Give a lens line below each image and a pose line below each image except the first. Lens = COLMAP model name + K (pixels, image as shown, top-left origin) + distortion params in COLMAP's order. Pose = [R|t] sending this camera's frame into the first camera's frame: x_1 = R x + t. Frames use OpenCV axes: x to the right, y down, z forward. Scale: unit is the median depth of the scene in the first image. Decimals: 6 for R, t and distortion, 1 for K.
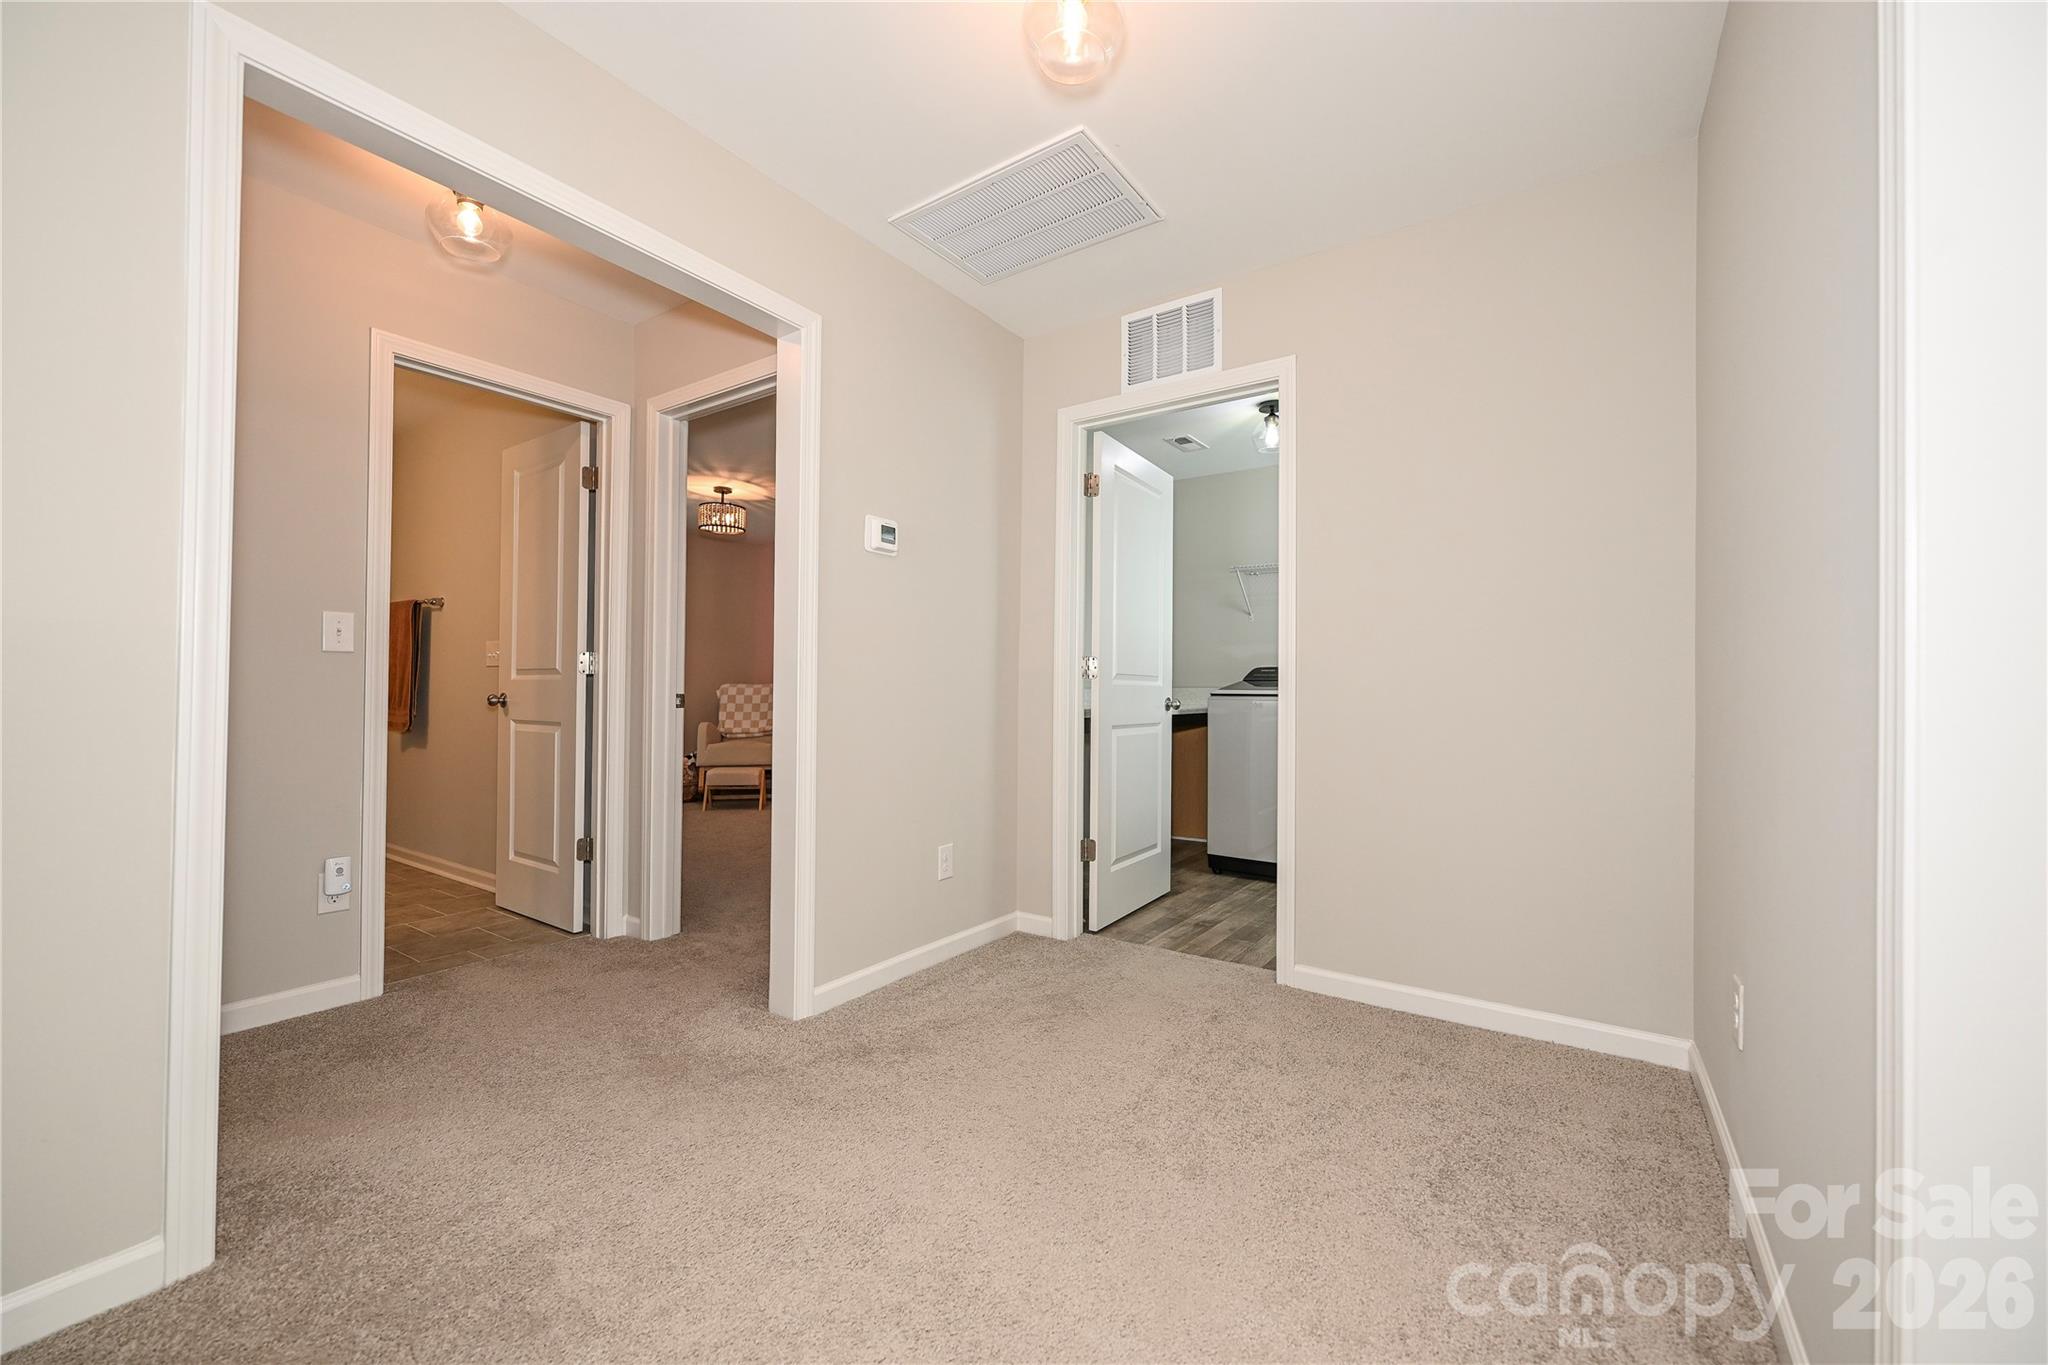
lens RADIAL K [[805.1, 0, 1018.4], [0, 805.1, 679.7], [0, 0, 1]] dist [-0.000557, 0.000136]
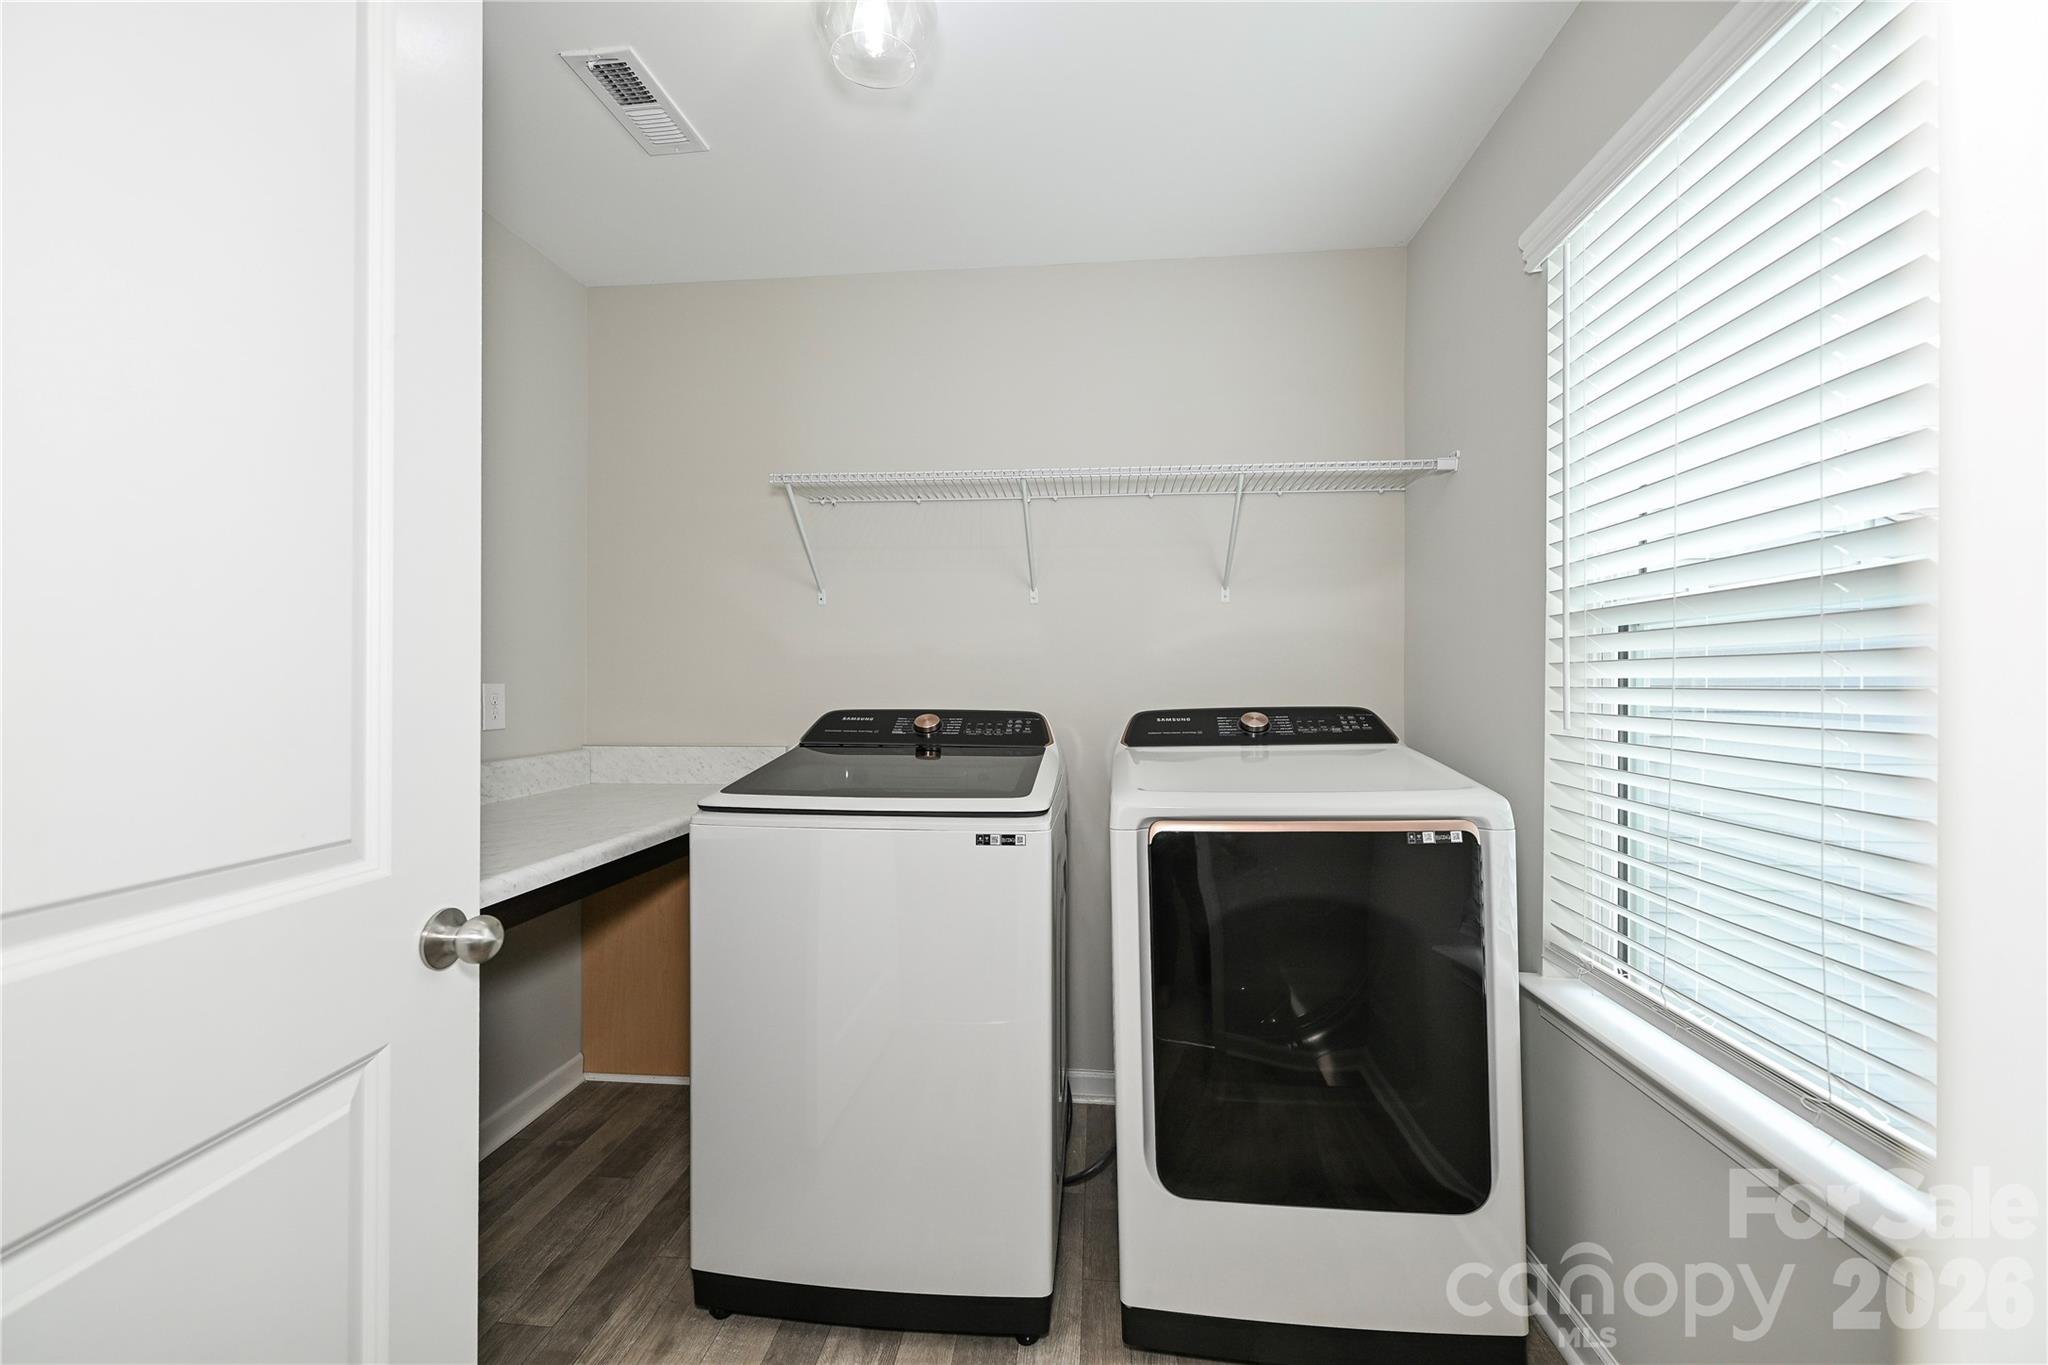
lens RADIAL K [[832.5, 0, 1024.0], [0, 832.5, 682.5], [0, 0, 1]] dist [-0.010345, 0.000013]
pose [[0.868015, -0.004552, 0.496517, 0.263123], [-0.001383, 0.999932, 0.011586, -0.056936], [-0.496536, -0.010744, 0.867949, 0.890585]]
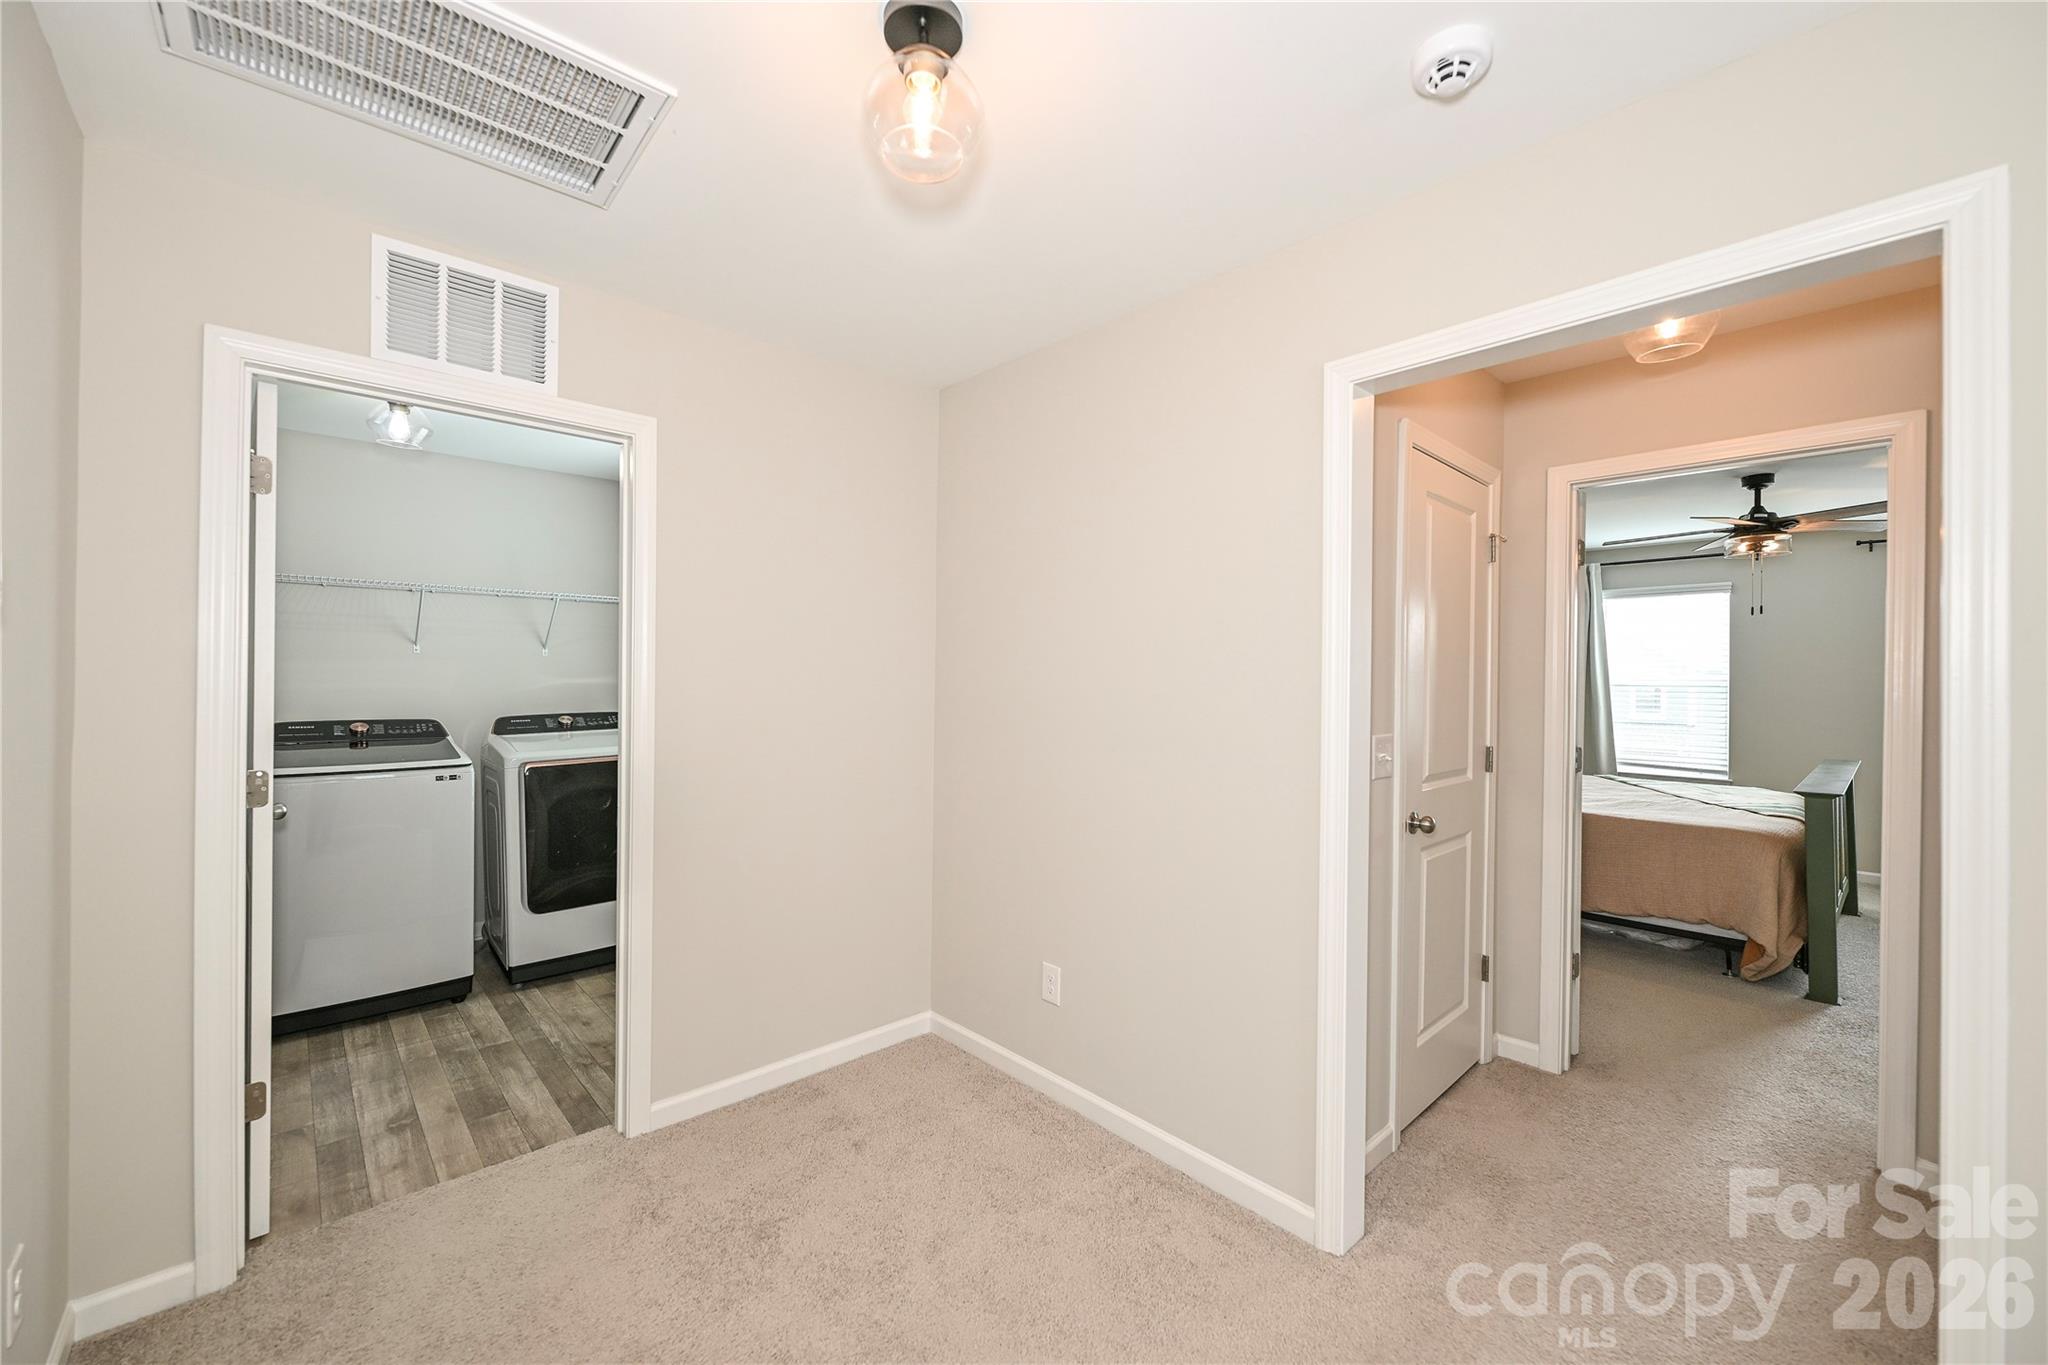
lens RADIAL K [[805.1, 0, 1018.4], [0, 805.1, 679.7], [0, 0, 1]] dist [-0.000557, 0.000136]
pose [[0.227327, -0.011320, 0.973753, -0.364681], [-0.018102, 0.999711, 0.015848, -0.119068], [-0.973650, -0.021230, 0.227057, 0.351084]]
